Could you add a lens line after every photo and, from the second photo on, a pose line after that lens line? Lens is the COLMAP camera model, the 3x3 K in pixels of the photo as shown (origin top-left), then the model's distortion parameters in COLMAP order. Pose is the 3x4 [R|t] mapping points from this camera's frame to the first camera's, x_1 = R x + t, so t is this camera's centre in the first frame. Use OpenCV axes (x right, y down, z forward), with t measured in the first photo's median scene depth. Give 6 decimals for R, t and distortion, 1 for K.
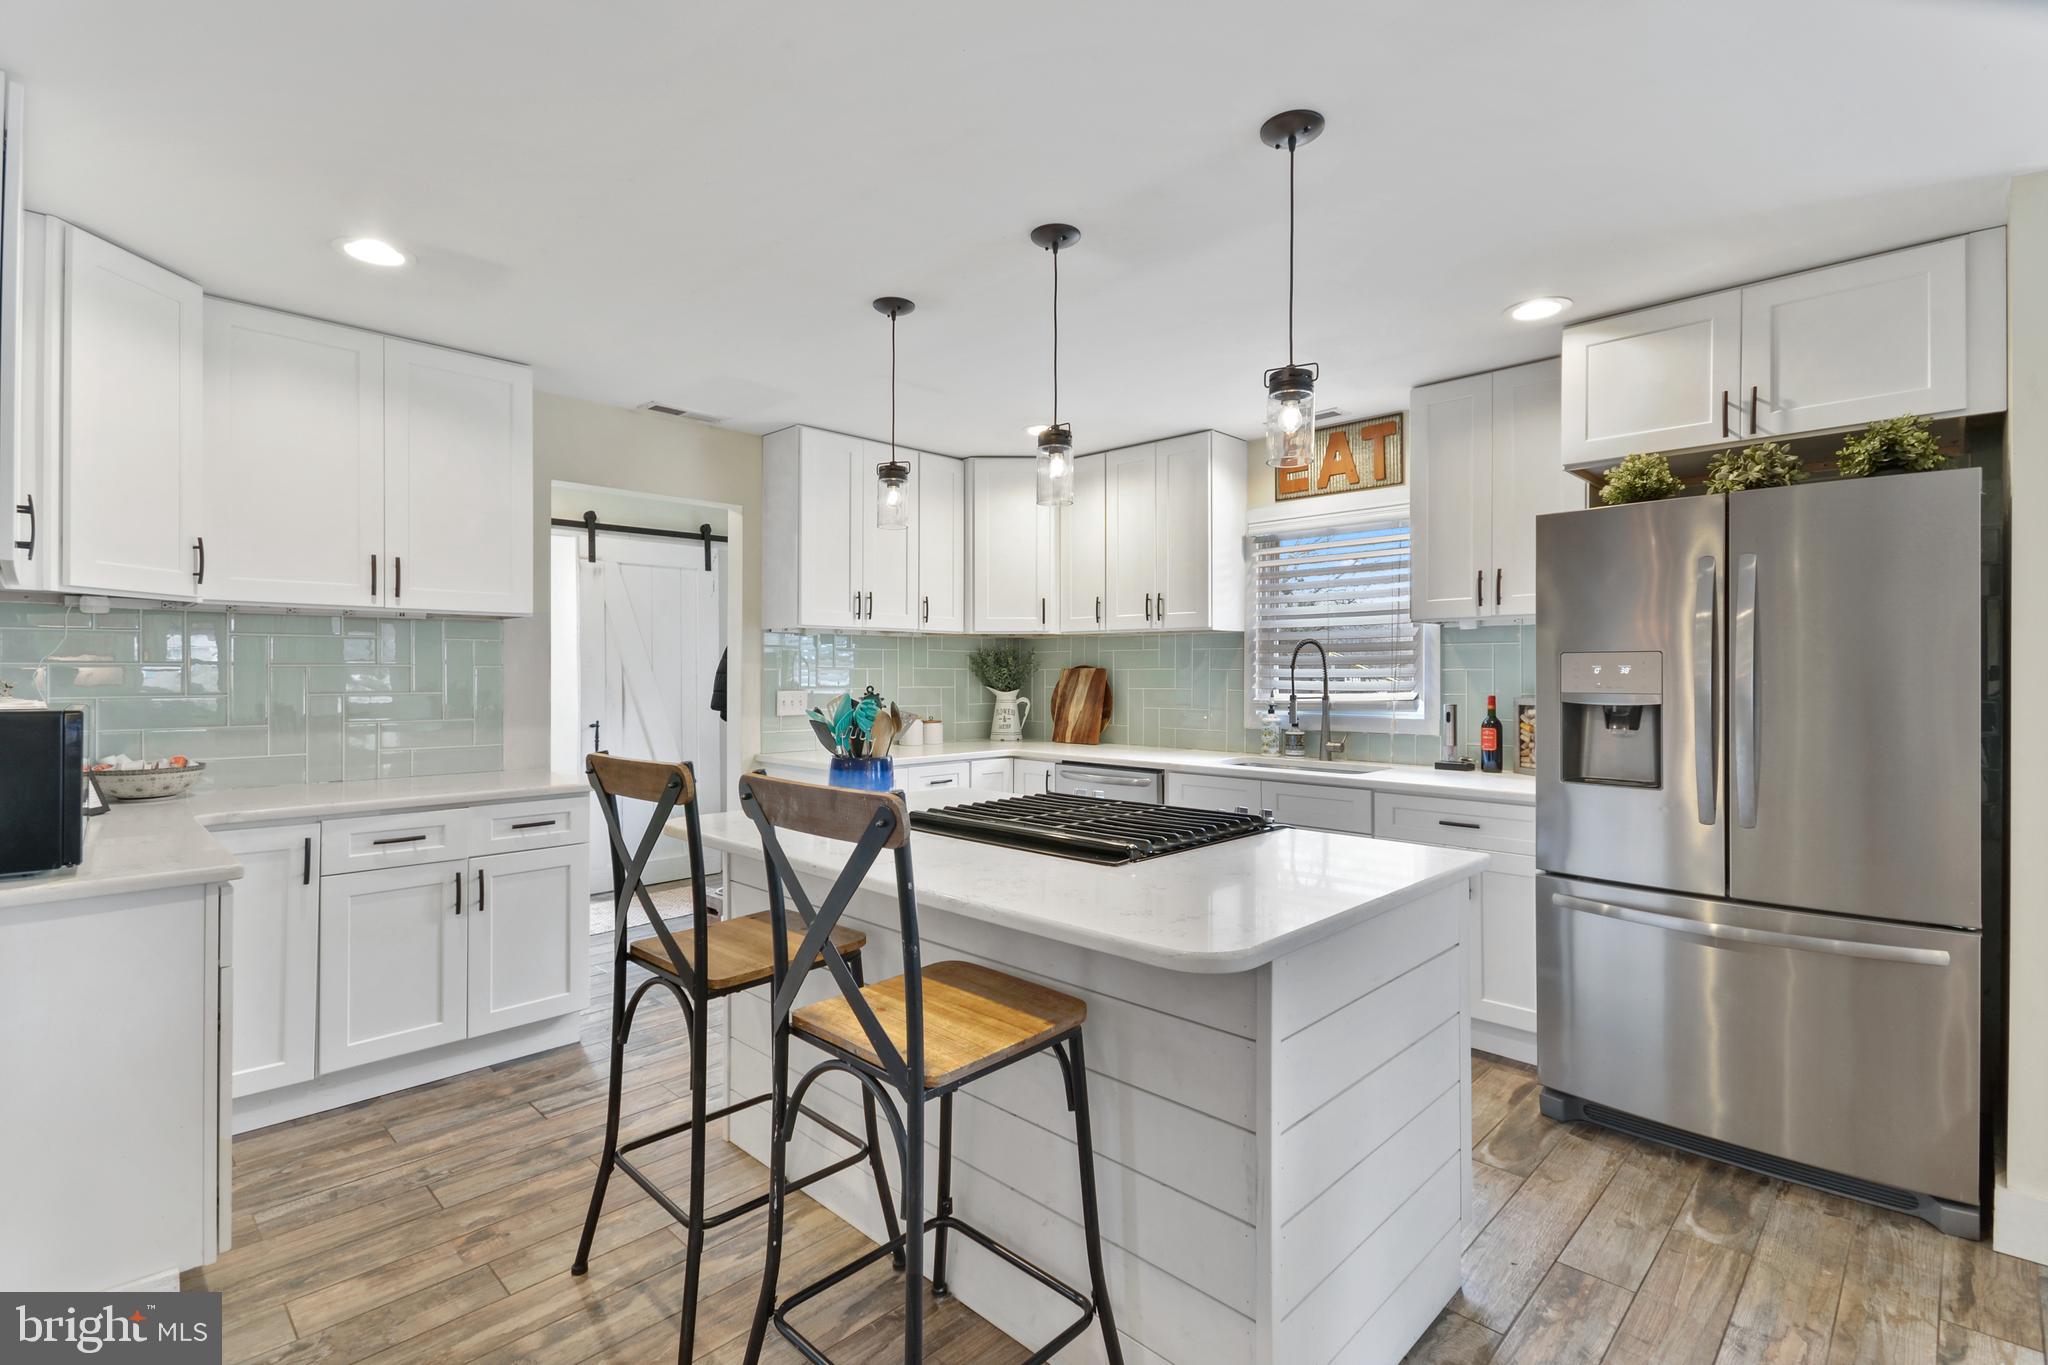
lens RADIAL K [[935.2, 0, 1022.7], [0, 935.2, 674.7], [0, 0, 1]] dist [0.022490, -0.007691]
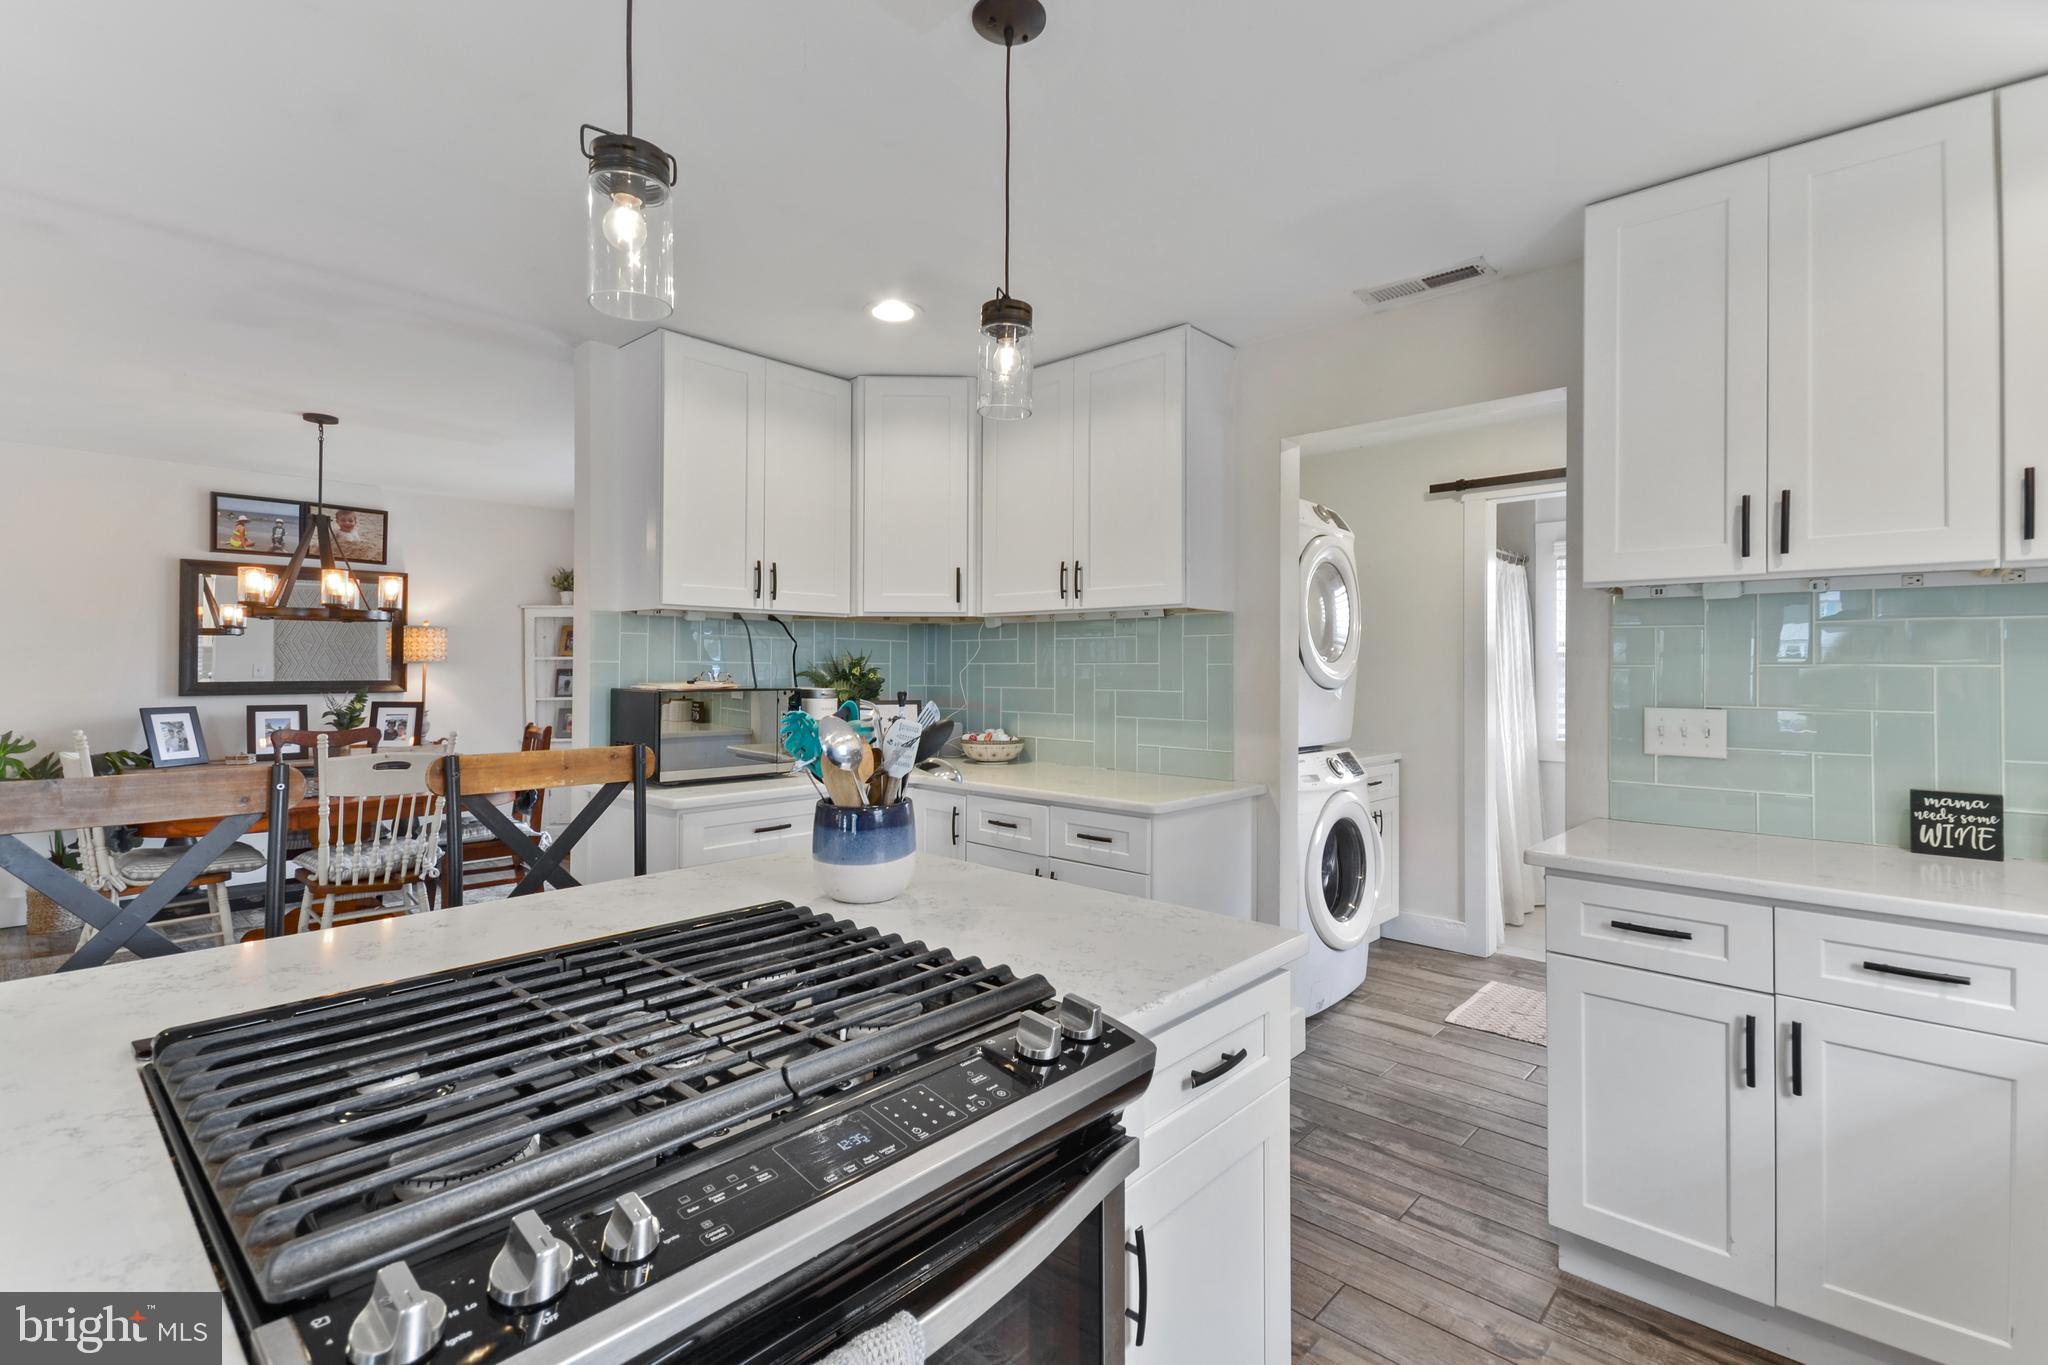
lens RADIAL K [[935.2, 0, 1016.7], [0, 935.2, 660.4], [0, 0, 1]] dist [0.022490, -0.007691]
pose [[0.024225, -0.010520, -0.999651, 0.378953], [-0.007023, 0.999918, -0.010693, -0.001733], [0.999682, 0.007279, 0.024149, 0.887501]]
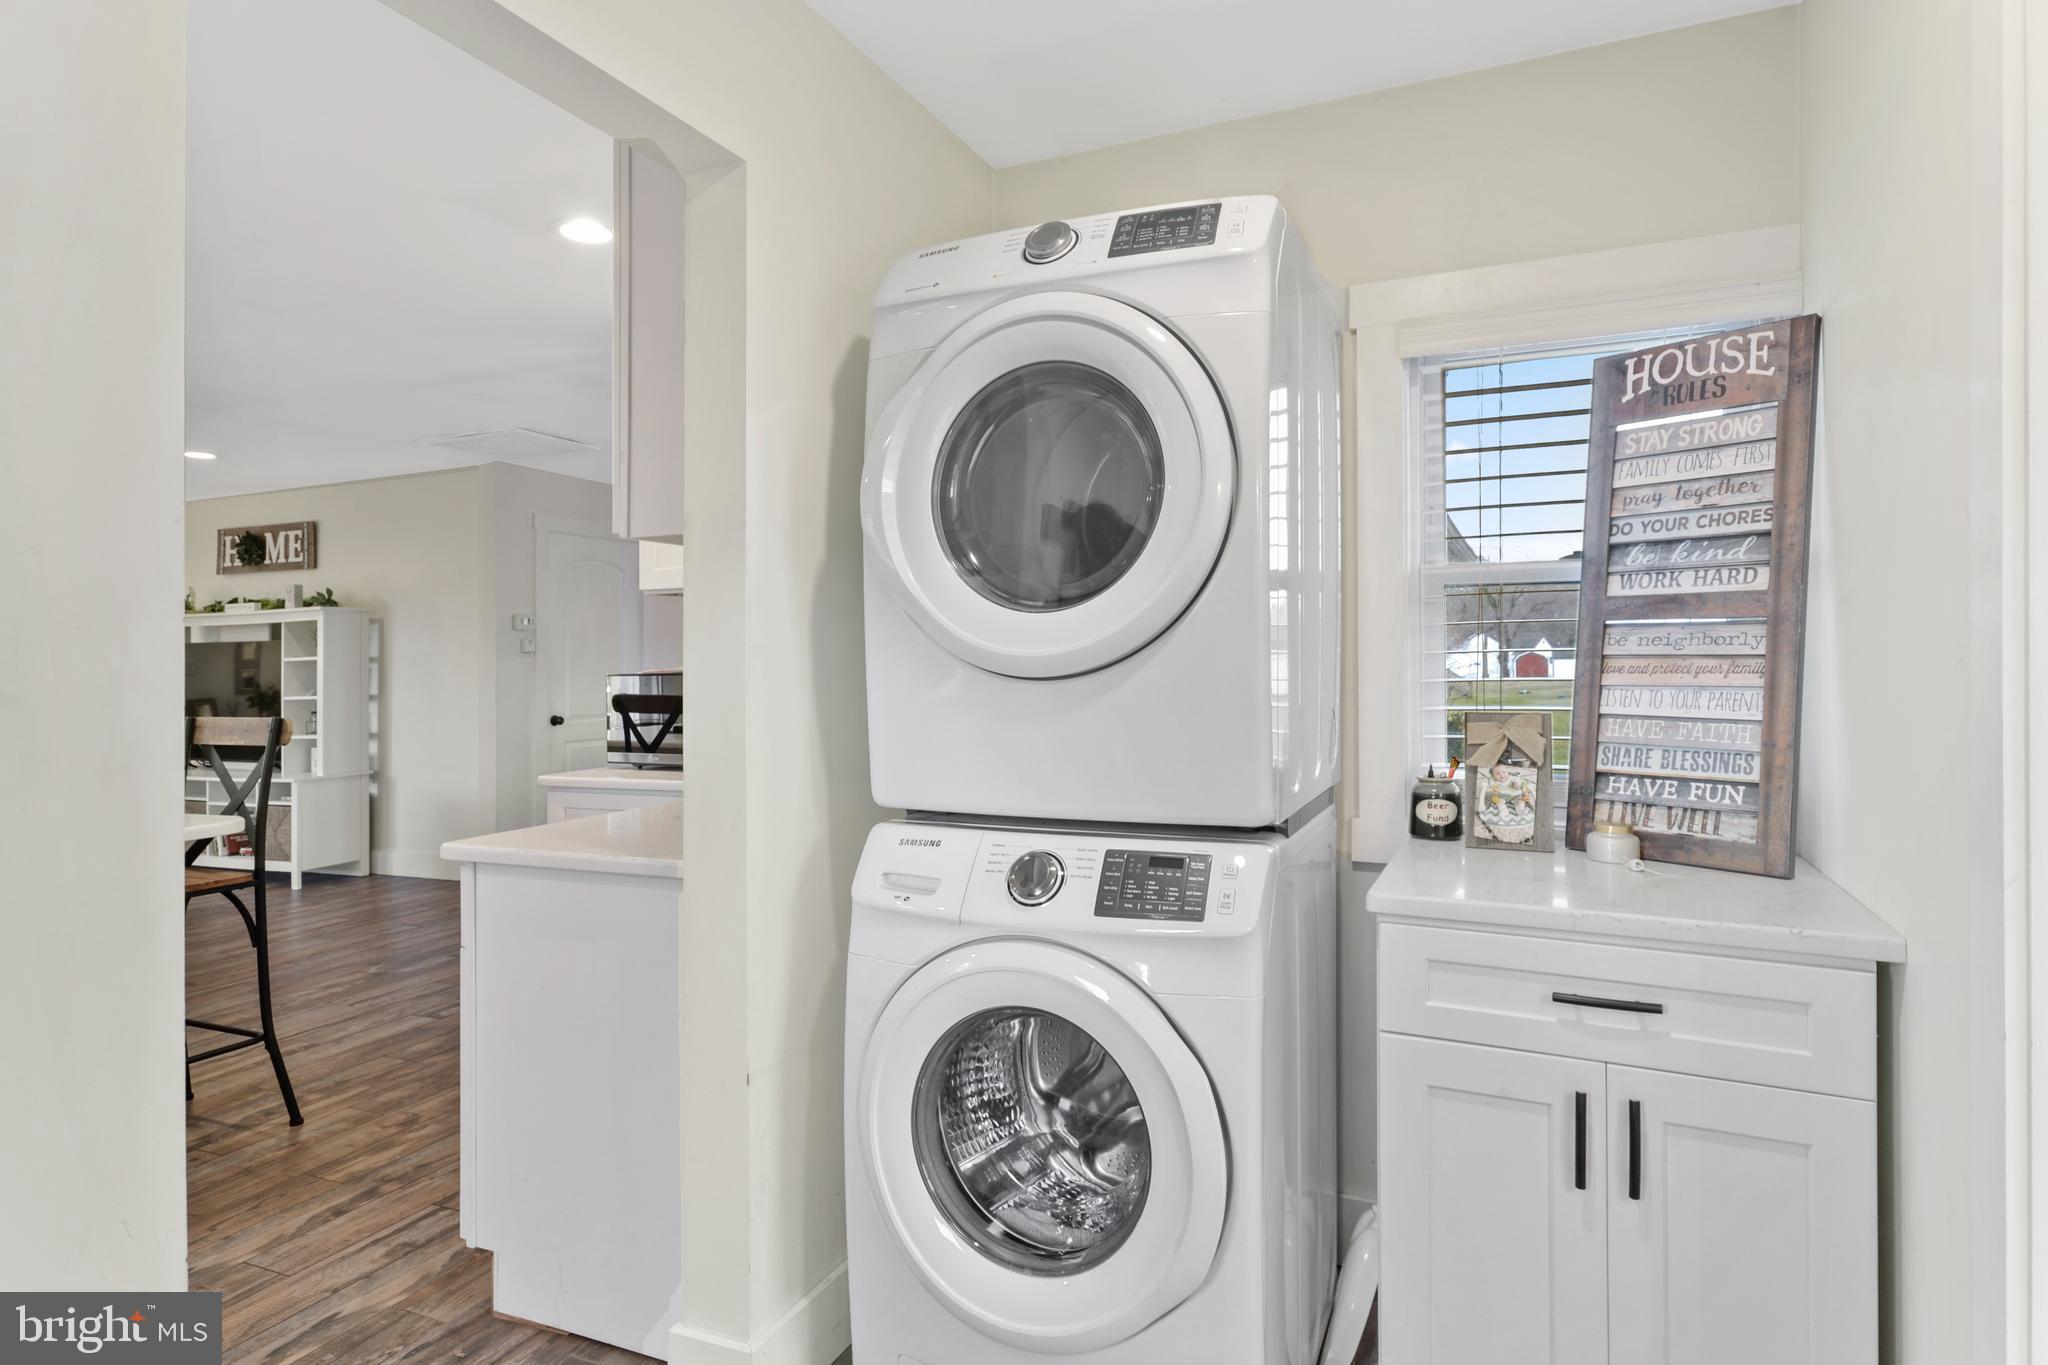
lens RADIAL K [[1076.1, 0, 1048.7], [0, 1076.1, 647.9], [0, 0, 1]] dist [-0.013651, -0.000533]
pose [[-0.922072, 0.004304, -0.386994, -0.532592], [0.011267, 0.999813, -0.015726, 0.021669], [0.386854, -0.018861, -0.921948, 1.700484]]
